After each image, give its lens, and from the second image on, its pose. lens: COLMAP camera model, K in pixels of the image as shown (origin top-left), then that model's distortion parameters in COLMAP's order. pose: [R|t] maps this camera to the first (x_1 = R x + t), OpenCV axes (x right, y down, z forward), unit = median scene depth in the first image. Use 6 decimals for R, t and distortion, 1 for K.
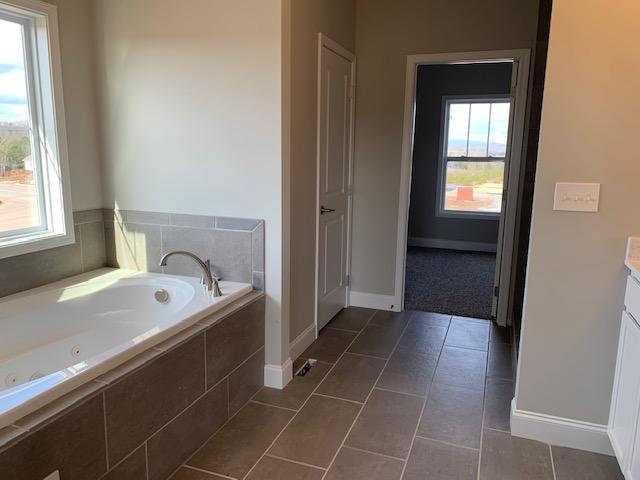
lens RADIAL K [[489.9, 0, 316.8], [0, 489.9, 236.9], [0, 0, 1]] dist [0.085054, -0.136140]
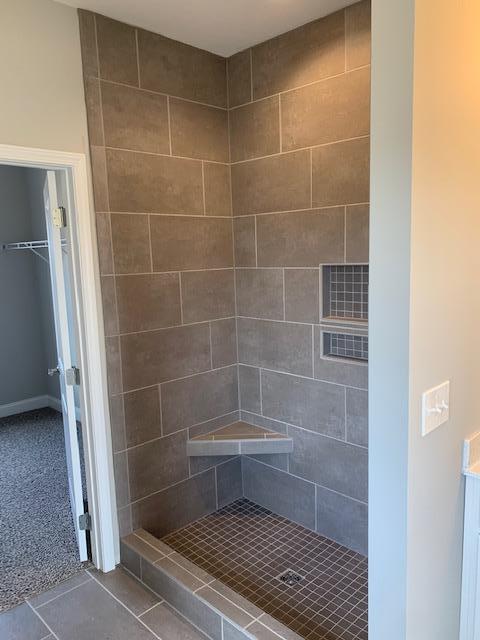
lens RADIAL K [[489.9, 0, 241.2], [0, 489.9, 330.2], [0, 0, 1]] dist [0.085054, -0.136140]
pose [[0.421608, -0.167709, 0.891135, -0.085078], [0.197561, 0.976129, 0.090236, -0.165743], [-0.884995, 0.138009, 0.444676, 0.534977]]
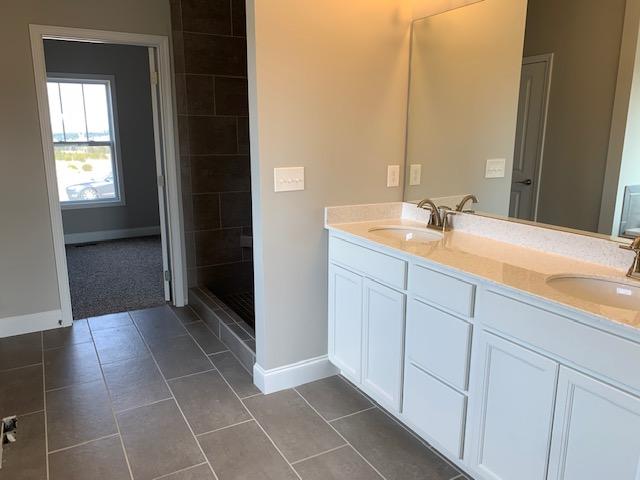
lens RADIAL K [[489.9, 0, 316.8], [0, 489.9, 236.9], [0, 0, 1]] dist [0.085054, -0.136140]
pose [[0.634980, -0.170635, 0.753448, -0.203127], [0.140632, 0.984537, 0.104451, -0.033584], [-0.759620, 0.039634, 0.649158, 0.108612]]
